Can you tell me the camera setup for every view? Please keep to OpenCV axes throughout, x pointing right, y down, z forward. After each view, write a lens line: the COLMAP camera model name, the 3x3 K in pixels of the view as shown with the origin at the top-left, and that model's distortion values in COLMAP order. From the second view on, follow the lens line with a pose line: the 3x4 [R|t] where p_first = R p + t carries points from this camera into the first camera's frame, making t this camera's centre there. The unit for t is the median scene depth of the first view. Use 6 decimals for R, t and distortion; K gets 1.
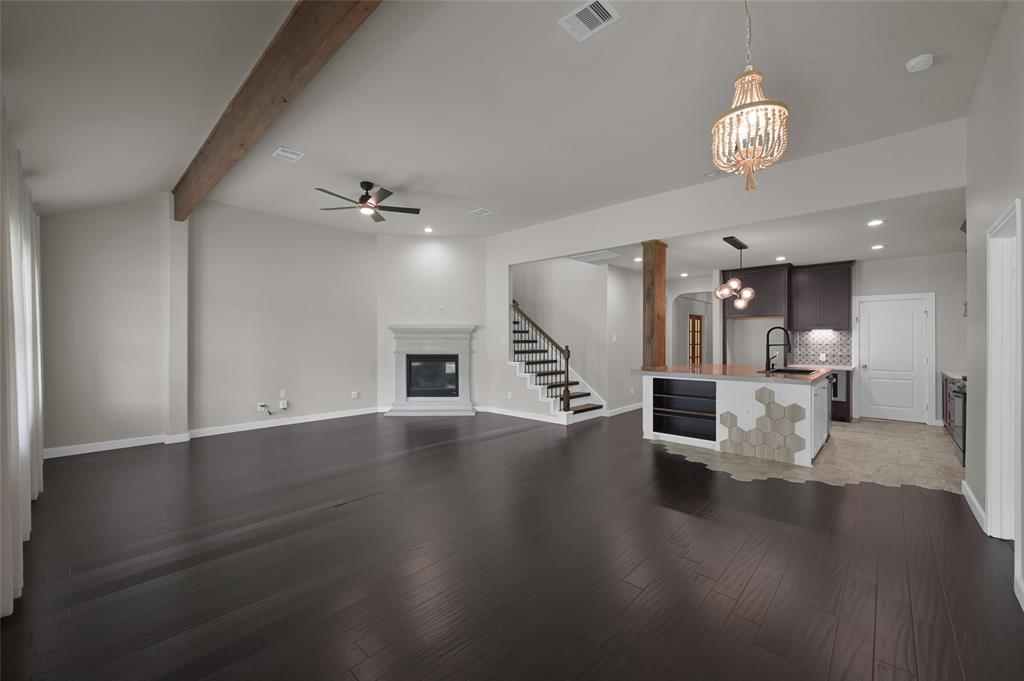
lens RADIAL K [[407.3, 0, 512.4], [0, 407.3, 341.9], [0, 0, 1]] dist [-0.001314, -0.000207]
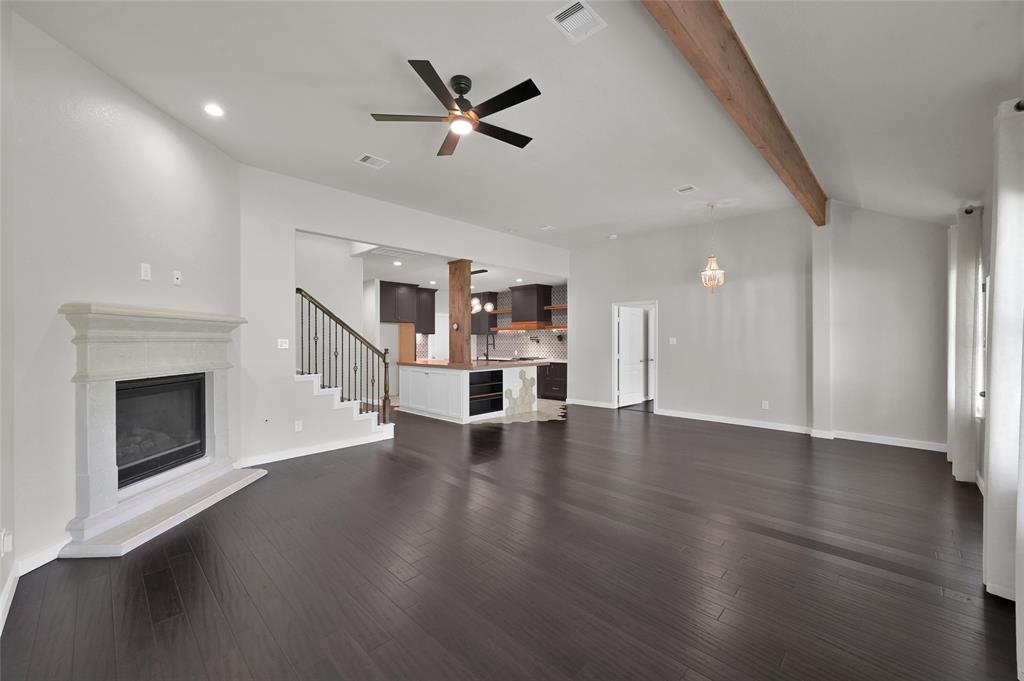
lens RADIAL K [[407.3, 0, 511.9], [0, 407.3, 338.9], [0, 0, 1]] dist [-0.001314, -0.000207]
pose [[0.015330, 0.001678, 0.999881, -0.728849], [0.006302, 0.999979, -0.001775, -0.008163], [-0.999863, 0.006328, 0.015319, 0.706862]]
